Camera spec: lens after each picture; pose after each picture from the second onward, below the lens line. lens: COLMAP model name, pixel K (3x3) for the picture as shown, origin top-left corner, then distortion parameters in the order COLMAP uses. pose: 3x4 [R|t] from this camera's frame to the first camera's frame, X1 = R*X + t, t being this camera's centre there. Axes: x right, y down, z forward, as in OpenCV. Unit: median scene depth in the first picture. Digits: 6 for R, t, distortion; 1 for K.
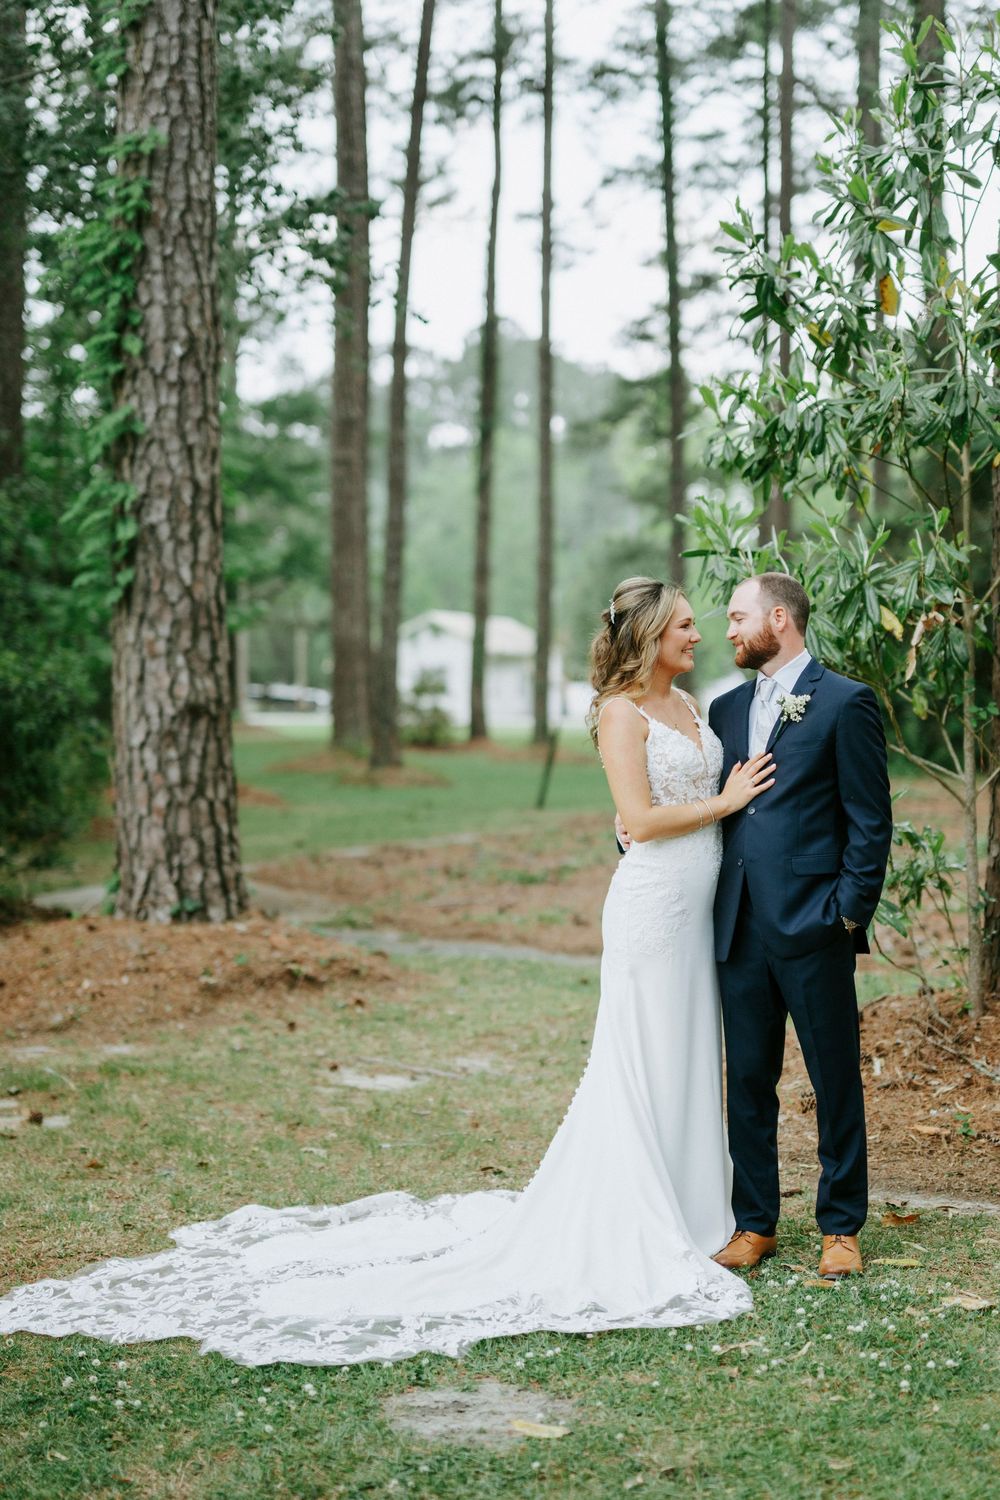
lens RADIAL K [[2354.7, 0, 499.9], [0, 2354.7, 715.9], [0, 0, 1]] dist [0.005122, -0.020758]
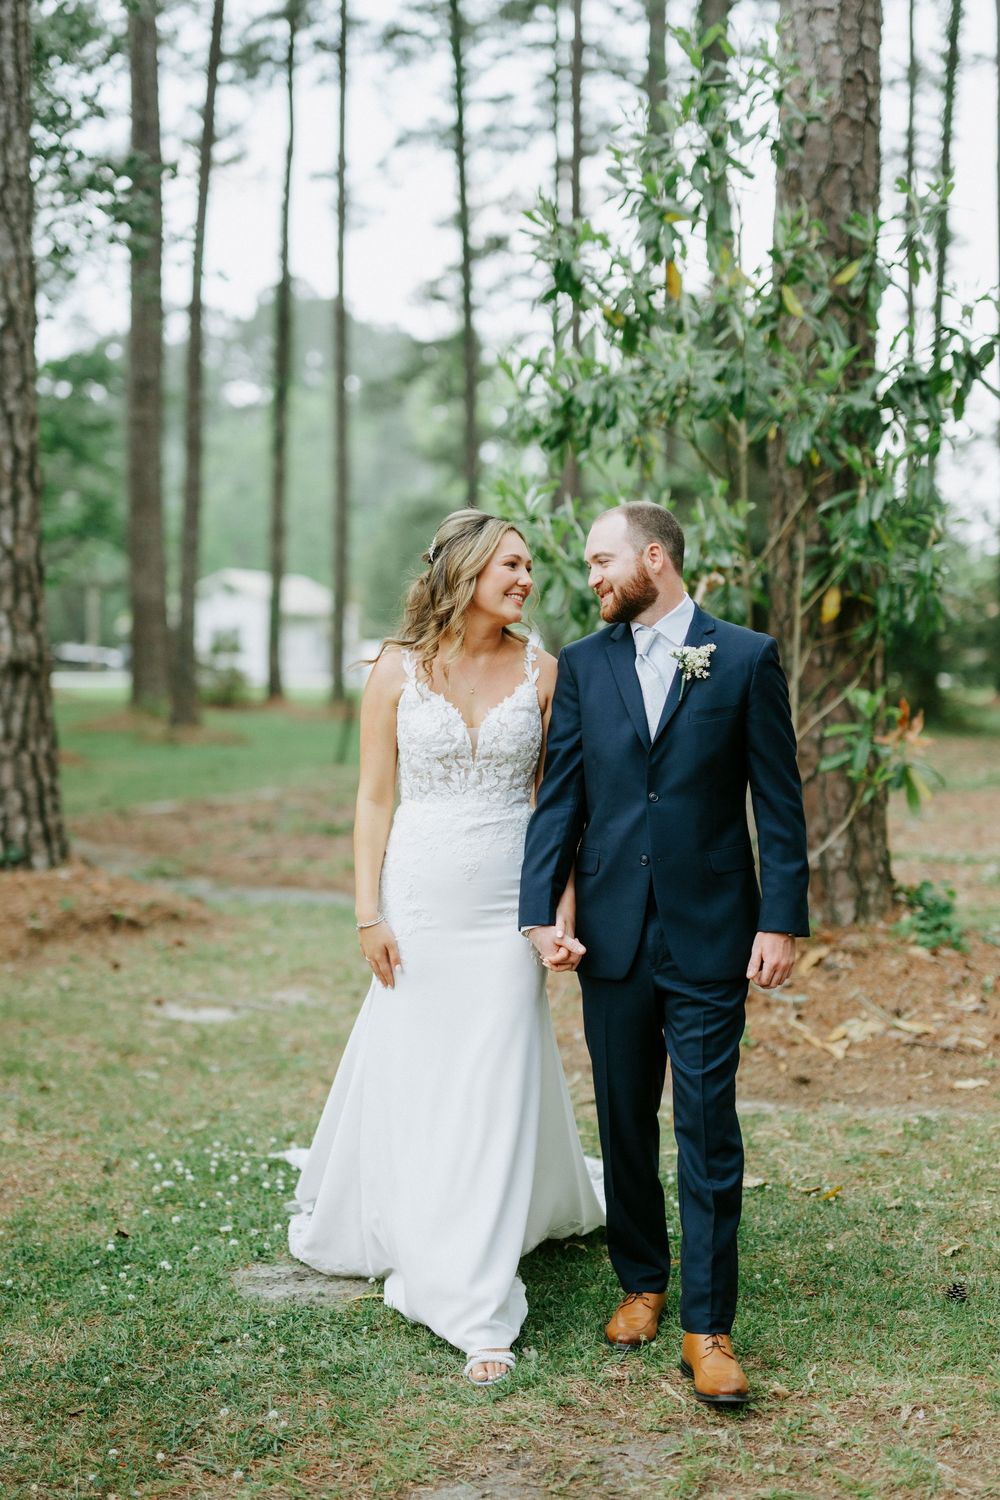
lens RADIAL K [[2365.0, 0, 504.6], [0, 2365.0, 700.7], [0, 0, 1]] dist [-0.014865, 0.067658]
pose [[0.995984, -0.007286, 0.089239, -0.008180], [0.006324, 0.999919, 0.011060, 0.002302], [-0.089313, -0.010451, 0.995949, -0.060666]]
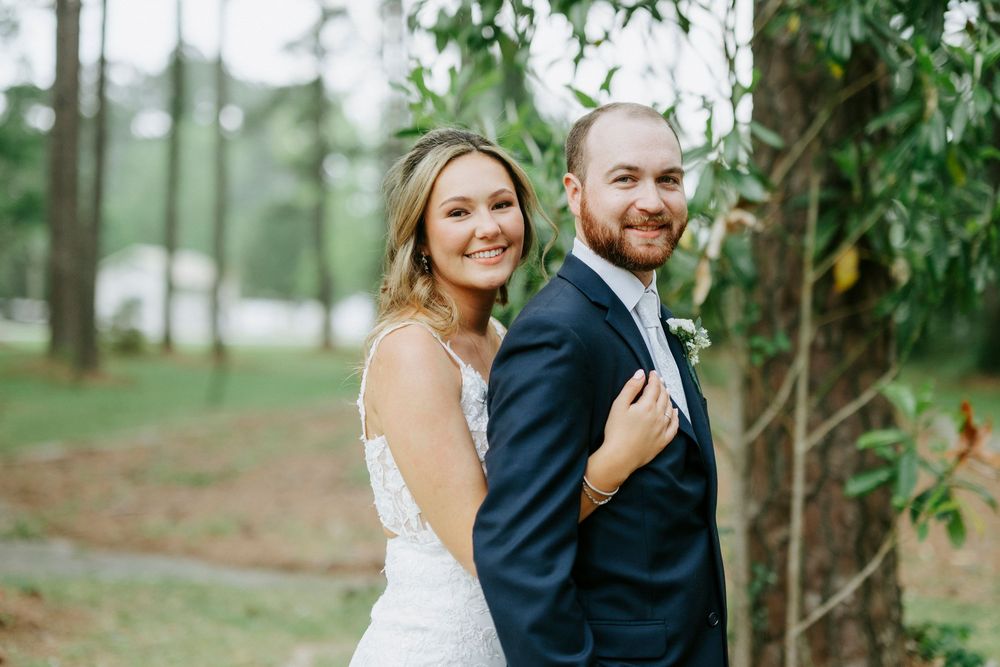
lens RADIAL K [[1613.4, 0, 500.0], [0, 1613.4, 333.5], [0, 0, 1]] dist [0.010057, -0.057981]
pose [[0.981891, 0.004018, 0.189406, 0.010259], [-0.004478, 0.999988, 0.002002, -0.004556], [-0.189396, -0.002814, 0.981897, 0.347939]]
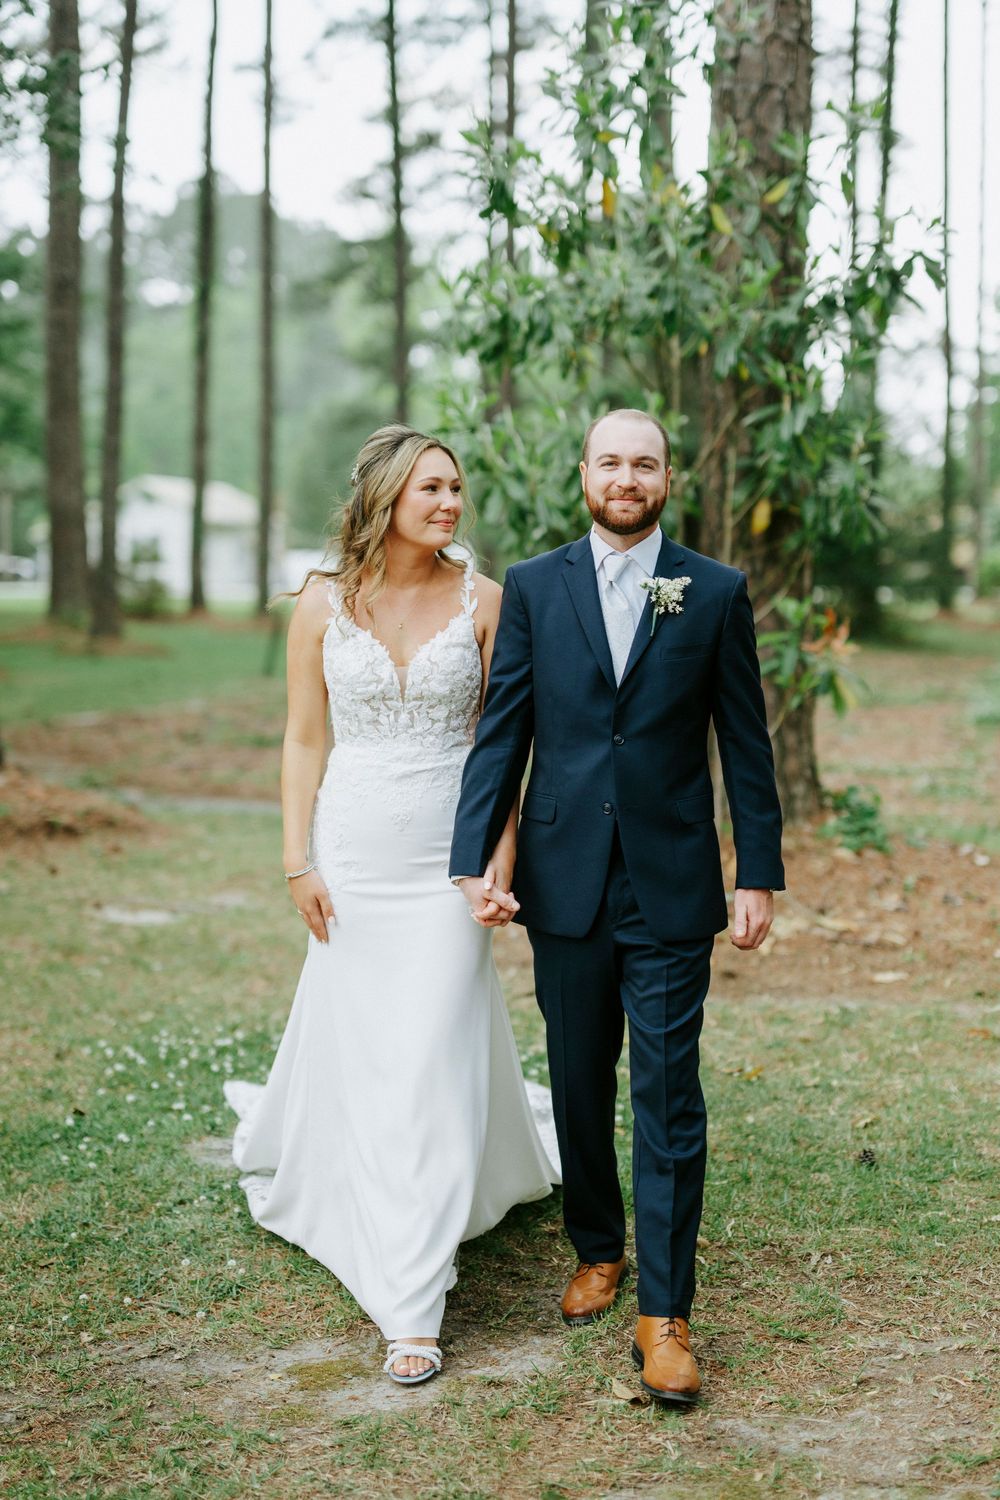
lens RADIAL K [[2462.3, 0, 527.1], [0, 2462.3, 656.4], [0, 0, 1]] dist [0.006252, -0.031409]
pose [[0.991901, -0.005060, 0.126912, -0.015778], [0.001523, 0.999608, 0.027954, 0.004122], [-0.127004, -0.027534, 0.991520, -0.112406]]
